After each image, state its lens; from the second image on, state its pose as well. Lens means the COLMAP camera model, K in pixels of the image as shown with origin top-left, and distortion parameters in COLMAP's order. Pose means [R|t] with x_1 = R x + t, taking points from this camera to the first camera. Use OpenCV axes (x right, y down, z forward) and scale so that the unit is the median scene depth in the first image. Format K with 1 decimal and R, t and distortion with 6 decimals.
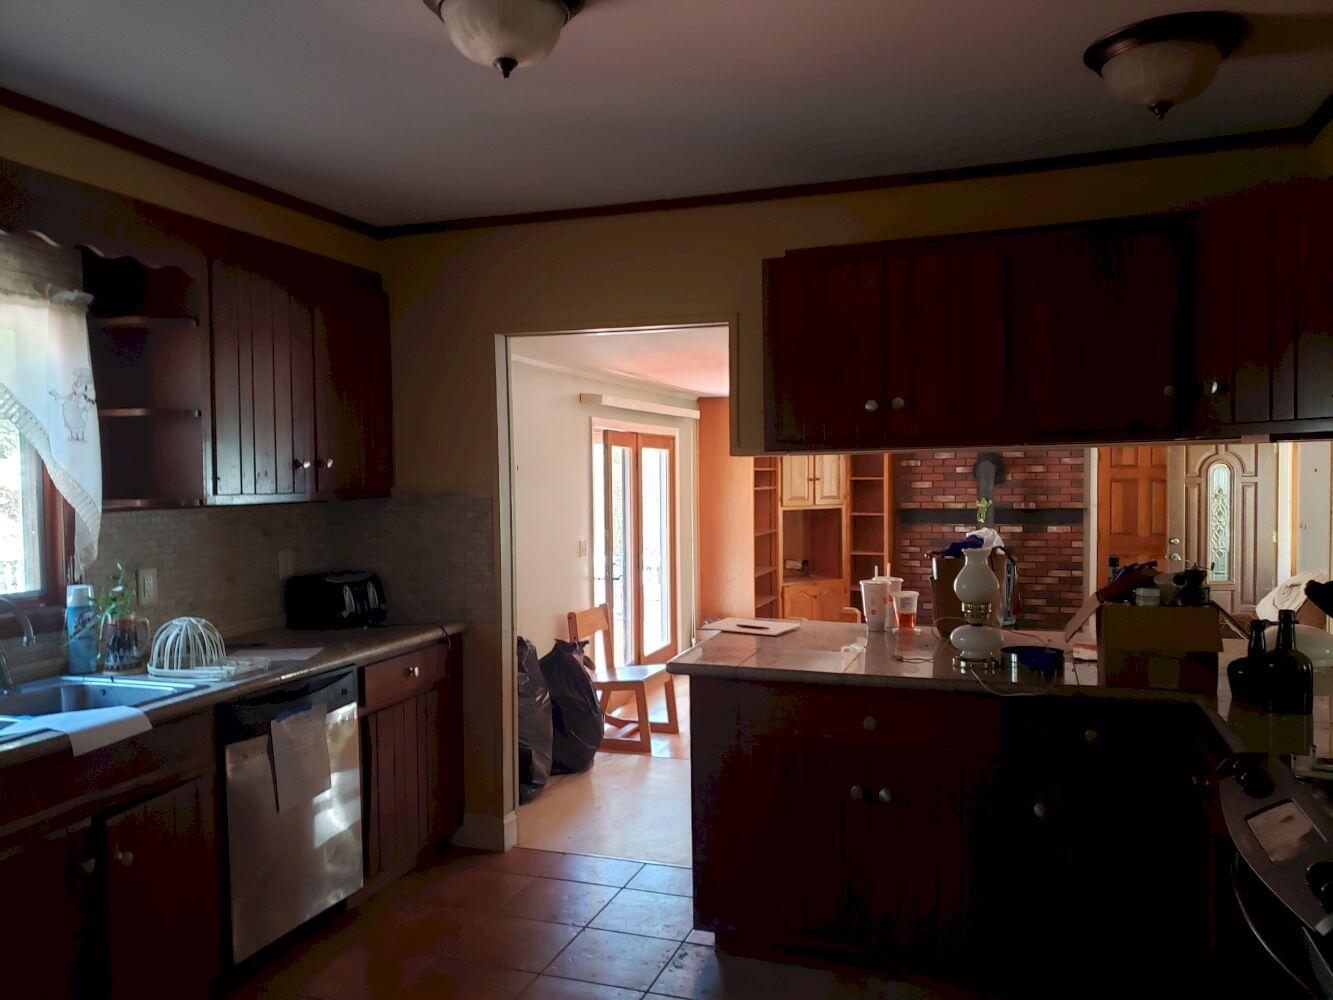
lens RADIAL K [[1036.2, 0, 636.8], [0, 1036.2, 508.0], [0, 0, 1]] dist [0.196391, -0.247946]
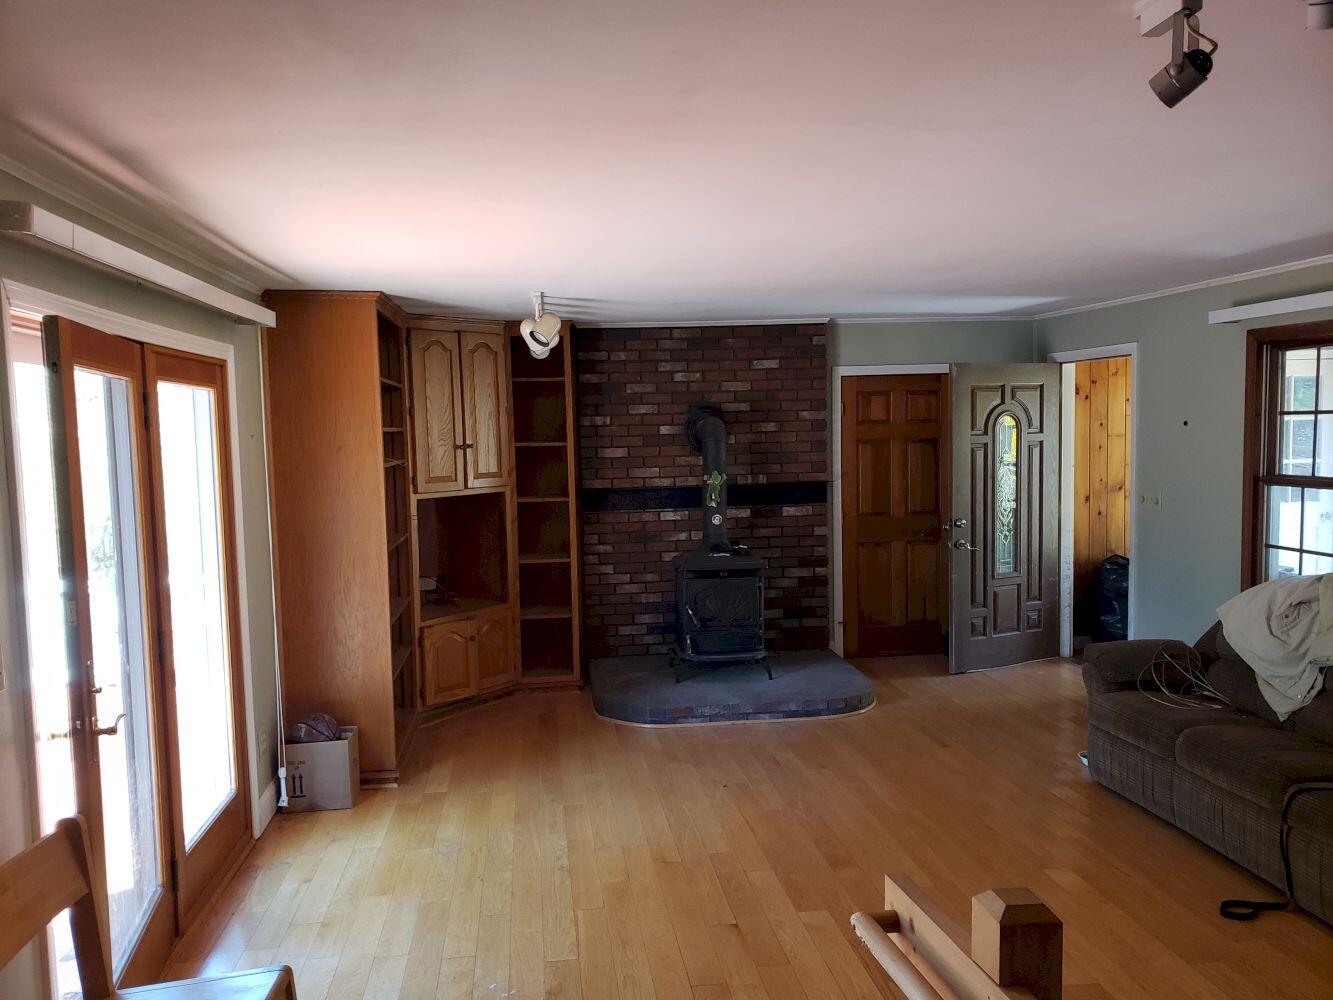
lens RADIAL K [[1036.2, 0, 636.8], [0, 1036.2, 508.0], [0, 0, 1]] dist [0.196391, -0.247946]
pose [[0.895001, -0.044903, 0.443799, -0.012219], [0.029444, 0.998698, 0.041668, -0.014559], [-0.445092, -0.024226, 0.895157, 0.415463]]
